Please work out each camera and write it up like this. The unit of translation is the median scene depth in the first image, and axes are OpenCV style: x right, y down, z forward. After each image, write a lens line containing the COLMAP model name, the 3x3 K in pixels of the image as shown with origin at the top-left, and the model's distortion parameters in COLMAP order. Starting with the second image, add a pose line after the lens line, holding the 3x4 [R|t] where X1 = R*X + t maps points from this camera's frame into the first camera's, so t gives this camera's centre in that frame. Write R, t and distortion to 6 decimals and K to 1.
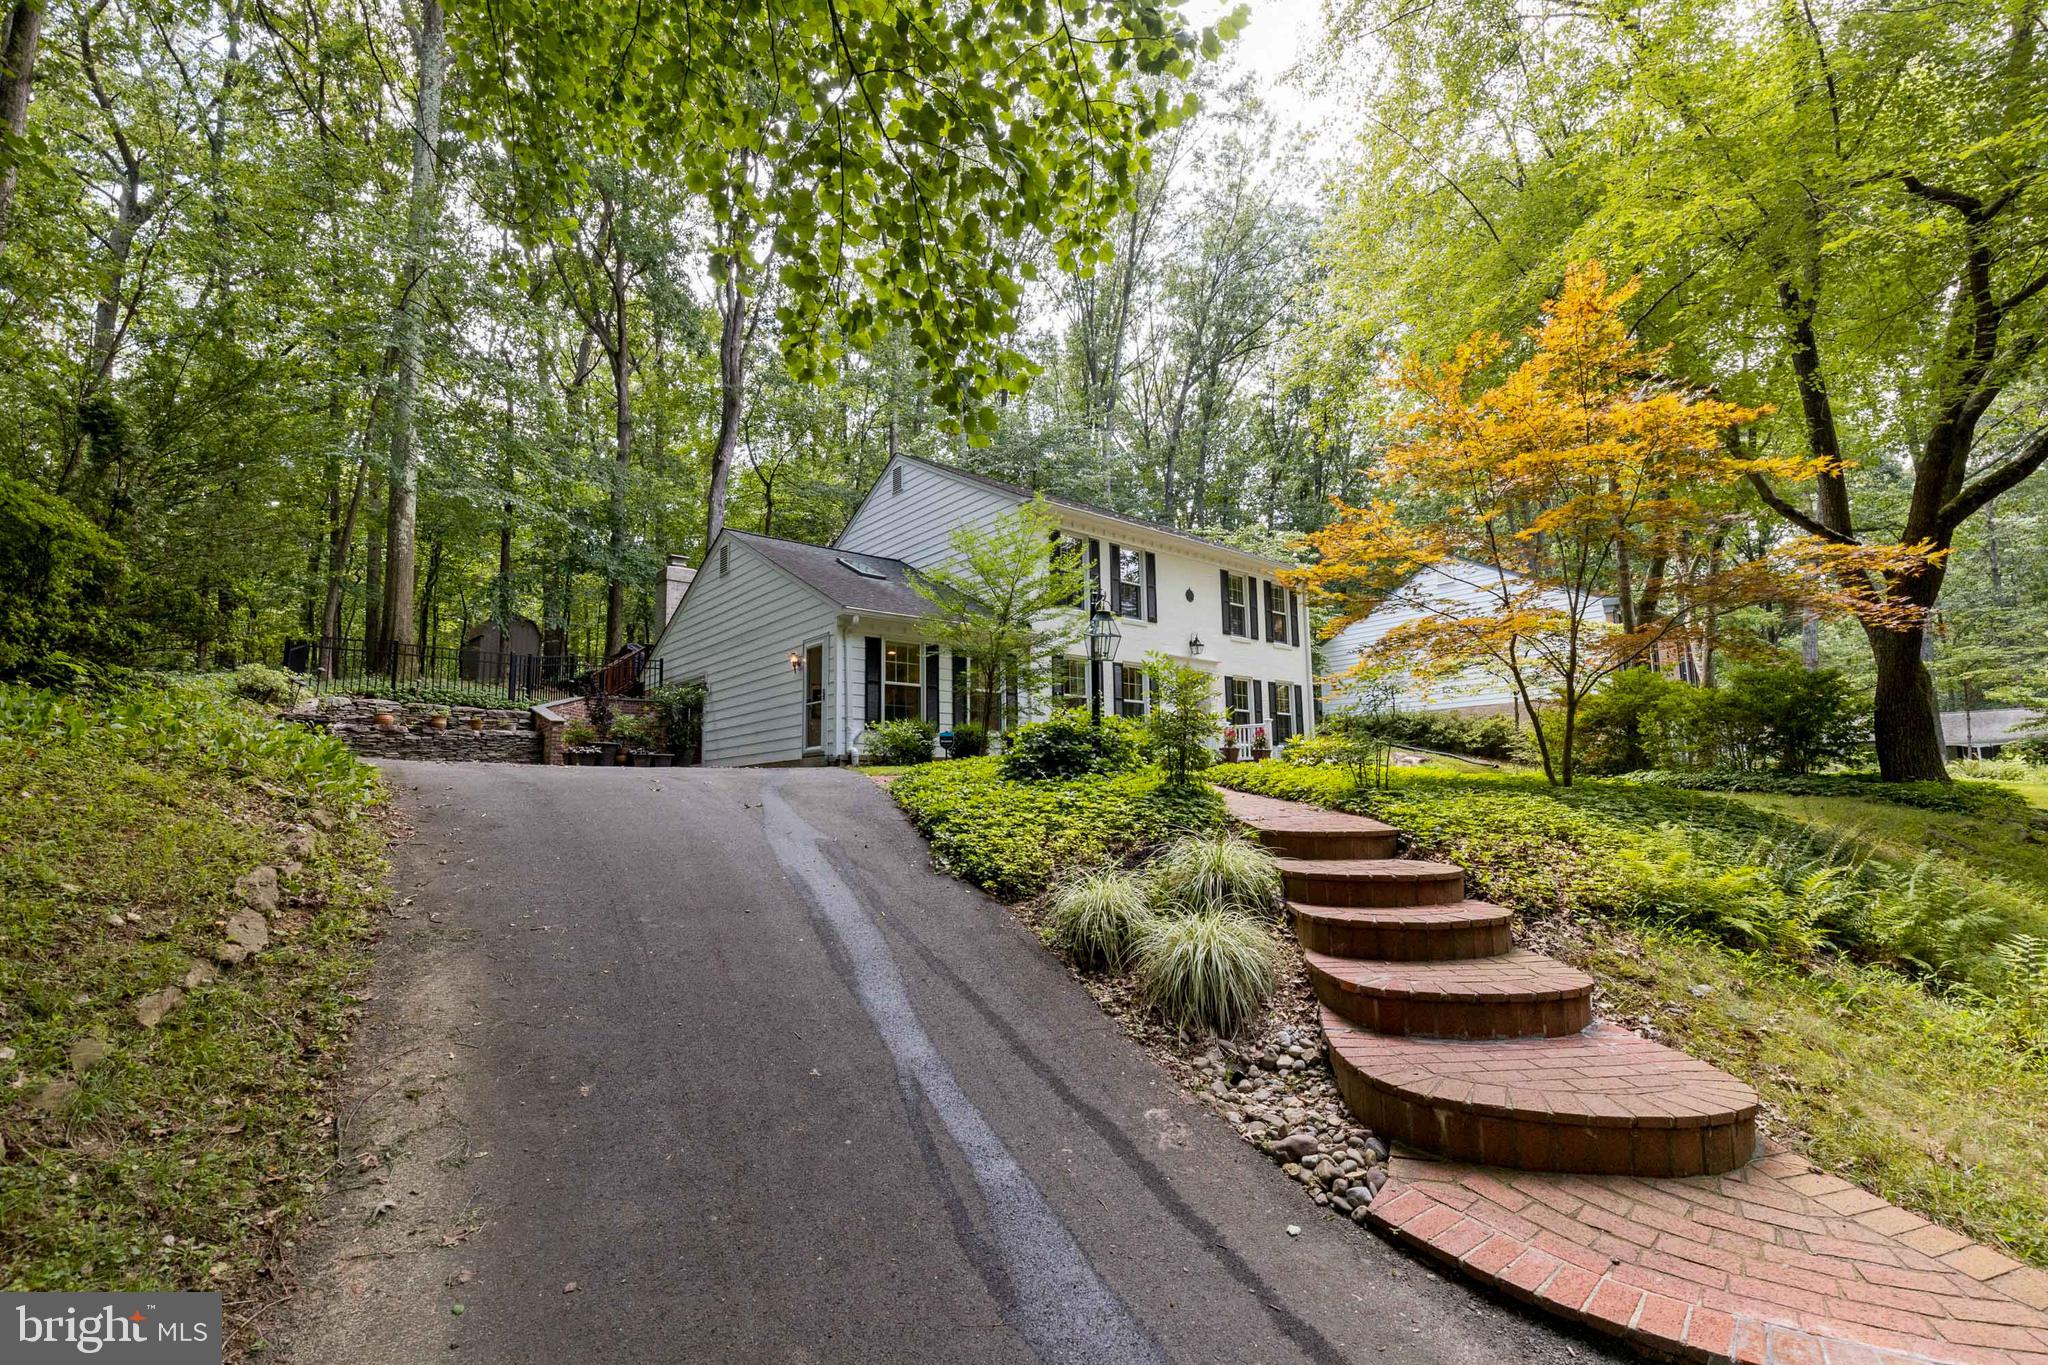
lens RADIAL K [[926.7, 0, 1039.7], [0, 926.7, 682.2], [0, 0, 1]] dist [0.000118, -0.000258]
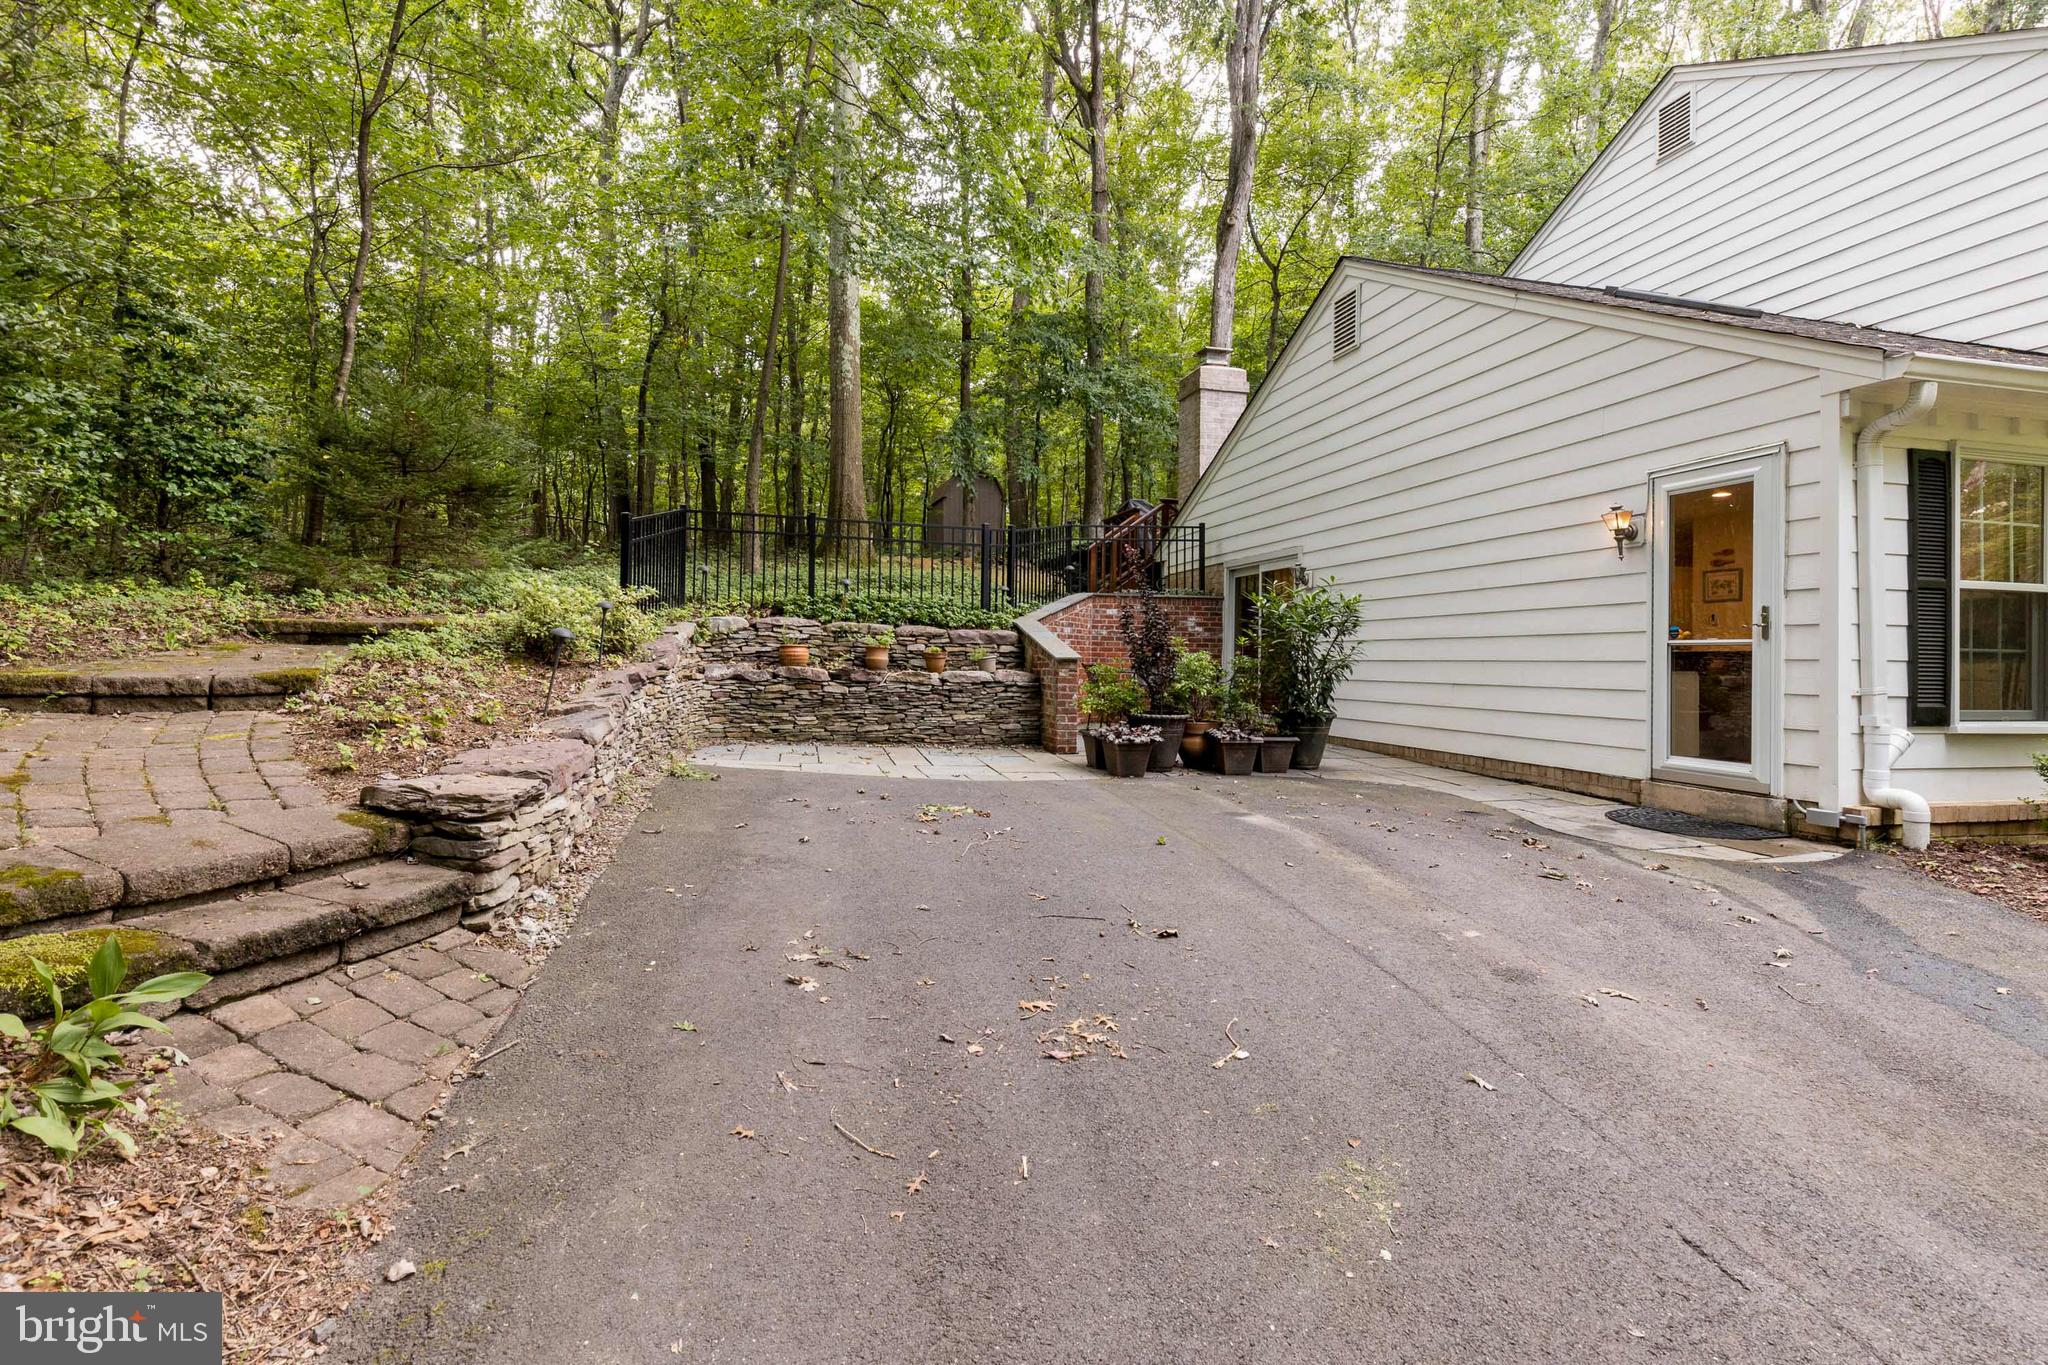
lens RADIAL K [[926.7, 0, 1020.2], [0, 926.7, 671.7], [0, 0, 1]] dist [0.000118, -0.000258]
pose [[0.891975, 0.039905, -0.450320, -0.271490], [0.028895, 0.989028, 0.144876, -0.023512], [0.451161, -0.142238, 0.881035, 0.464909]]
